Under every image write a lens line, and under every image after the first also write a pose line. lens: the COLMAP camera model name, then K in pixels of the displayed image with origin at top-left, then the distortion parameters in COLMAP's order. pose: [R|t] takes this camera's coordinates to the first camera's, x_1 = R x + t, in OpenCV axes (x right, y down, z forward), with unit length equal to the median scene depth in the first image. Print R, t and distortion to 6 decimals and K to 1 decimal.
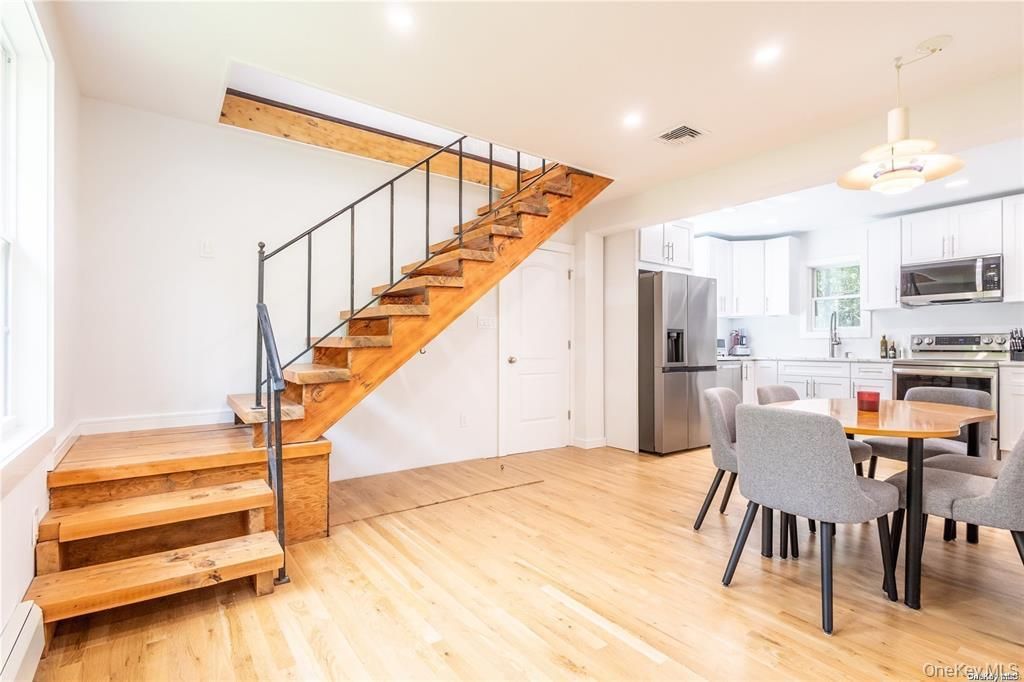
lens RADIAL K [[478.2, 0, 511.3], [0, 478.2, 344.6], [0, 0, 1]] dist [0.010458, -0.001919]
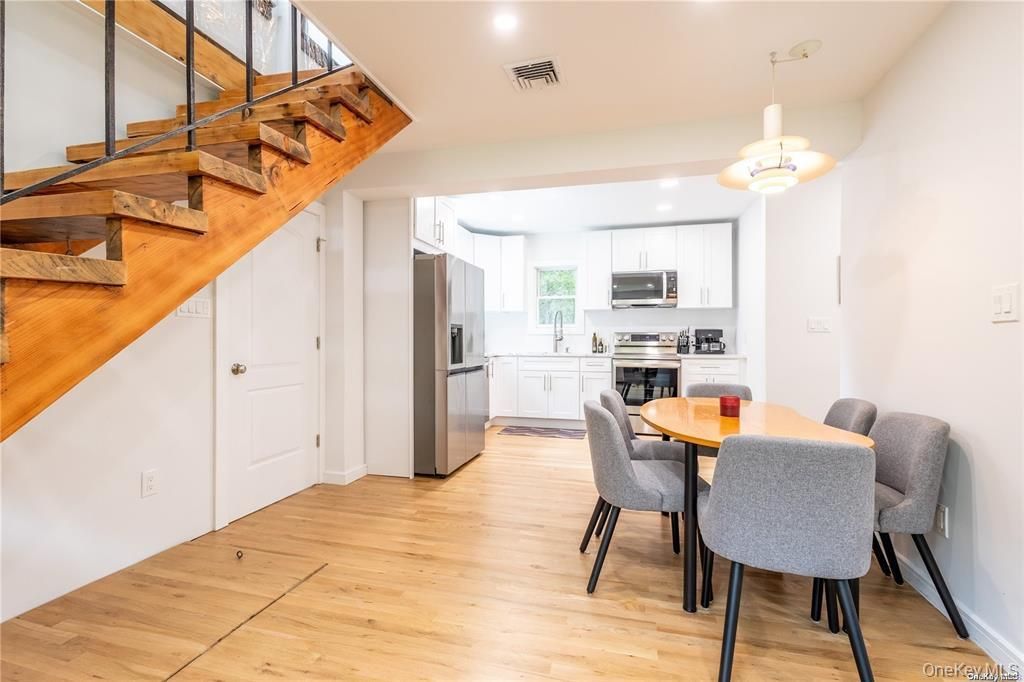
lens RADIAL K [[478.2, 0, 514.5], [0, 478.2, 339.2], [0, 0, 1]] dist [0.010458, -0.001919]
pose [[0.782359, -0.000625, 0.622828, -0.103580], [-0.003084, 0.999983, 0.004878, -0.010597], [-0.622820, -0.005737, 0.782344, 0.279523]]
